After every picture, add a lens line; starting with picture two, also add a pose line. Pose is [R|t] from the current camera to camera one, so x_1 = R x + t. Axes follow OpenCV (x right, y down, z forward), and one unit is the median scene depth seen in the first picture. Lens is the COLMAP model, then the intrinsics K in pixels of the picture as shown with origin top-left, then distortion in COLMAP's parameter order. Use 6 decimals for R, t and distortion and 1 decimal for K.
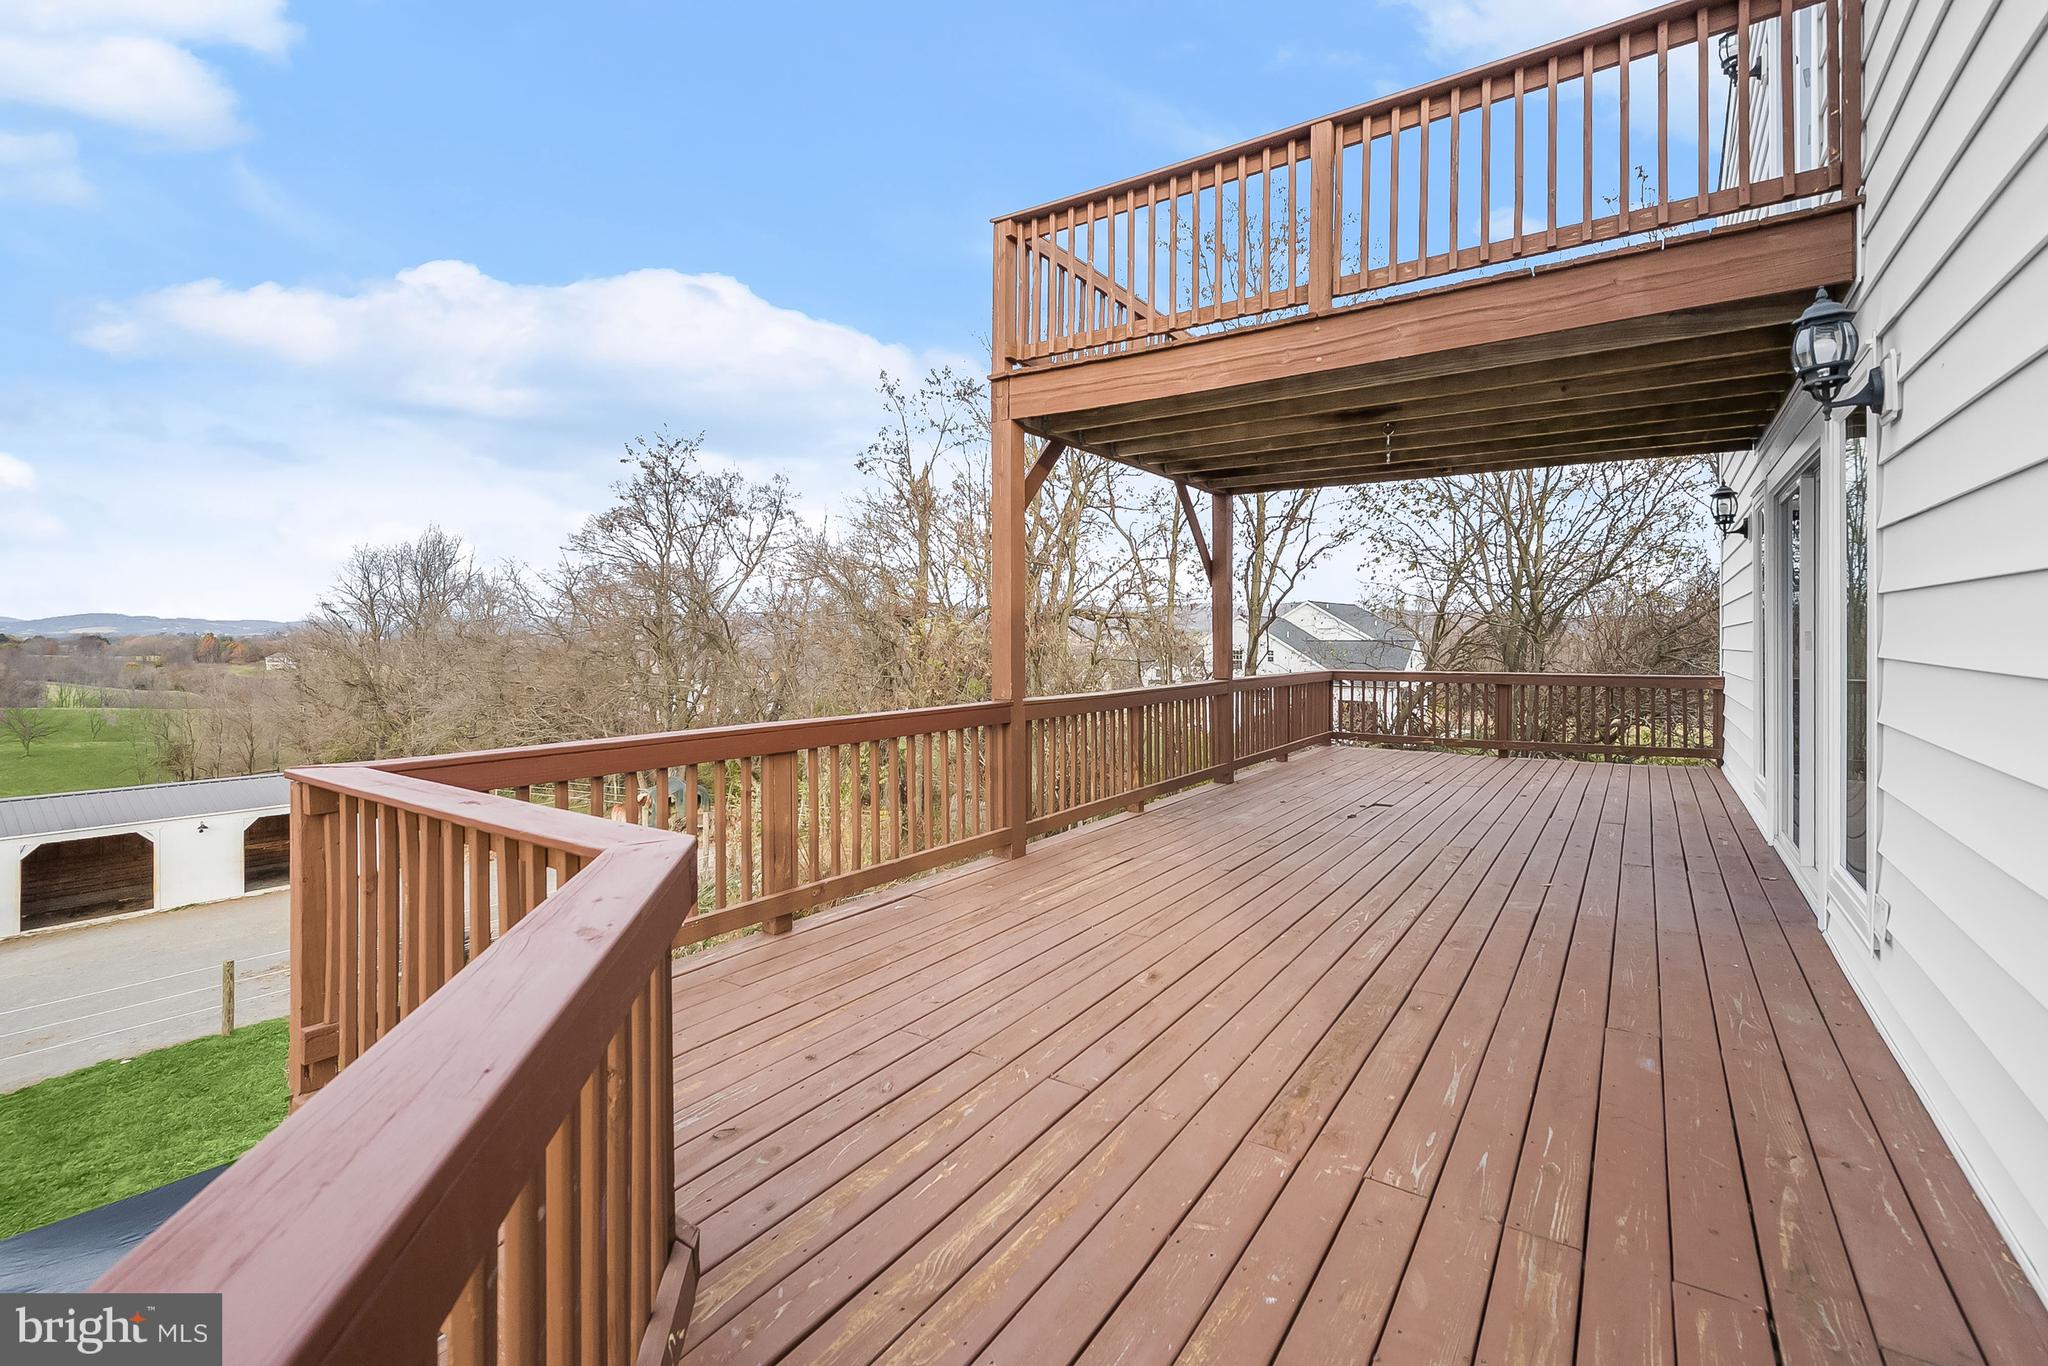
lens RADIAL K [[887.7, 0, 1046.7], [0, 887.7, 637.8], [0, 0, 1]] dist [-0.001198, -0.000346]
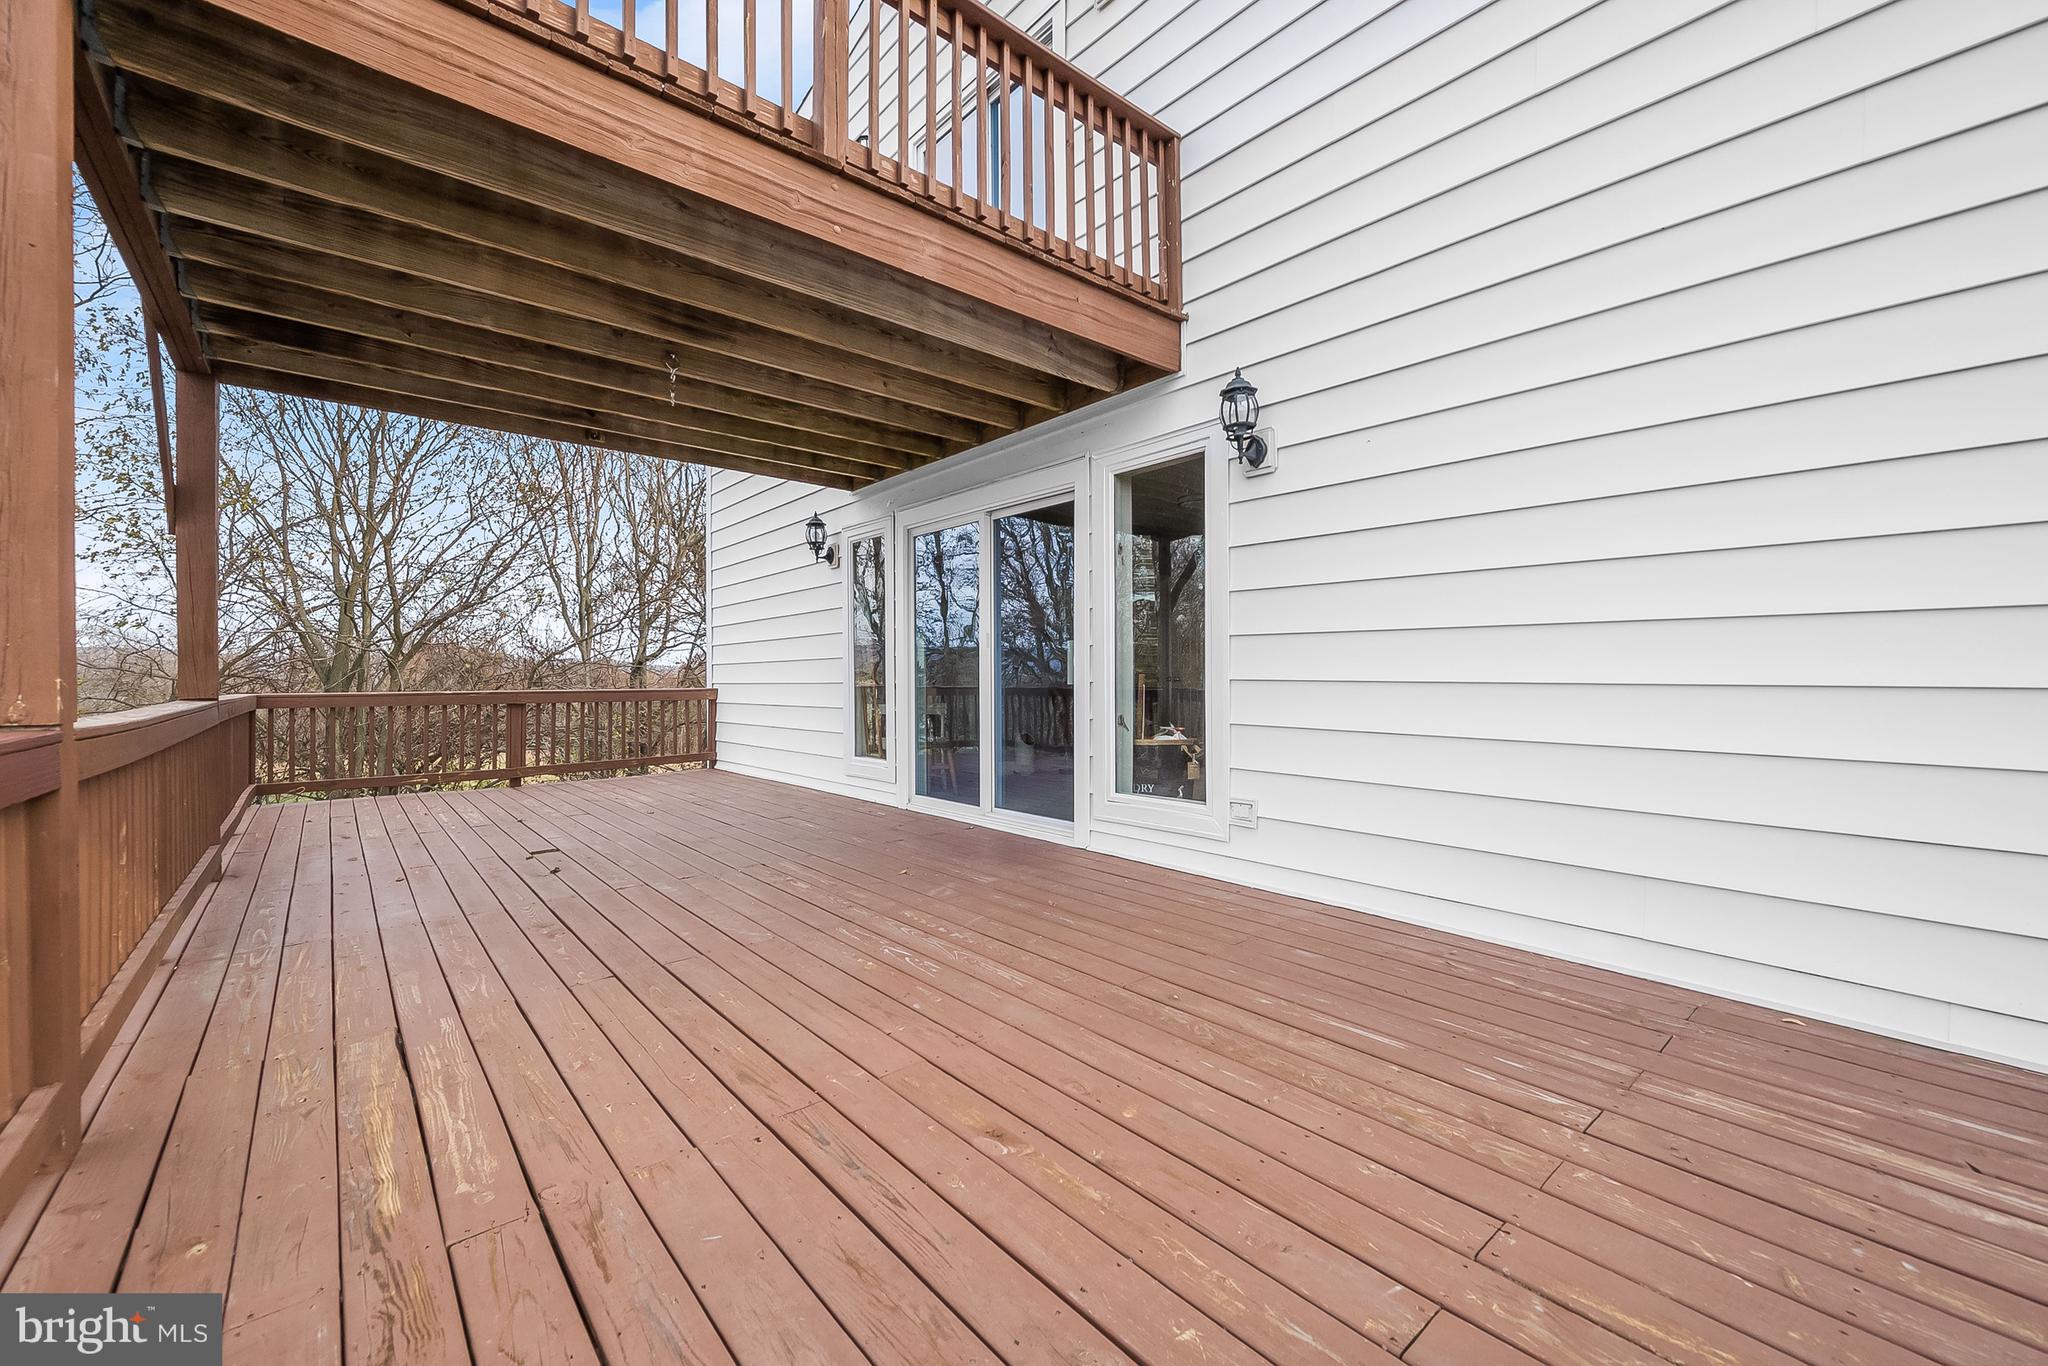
lens RADIAL K [[825.6, 0, 1032.4], [0, 825.6, 645.8], [0, 0, 1]] dist [-0.000428, -0.000276]
pose [[0.261317, 0.040589, 0.964399, -0.415619], [0.001257, 0.999100, -0.042390, 0.091311], [-0.965252, 0.012290, 0.261031, 0.864471]]
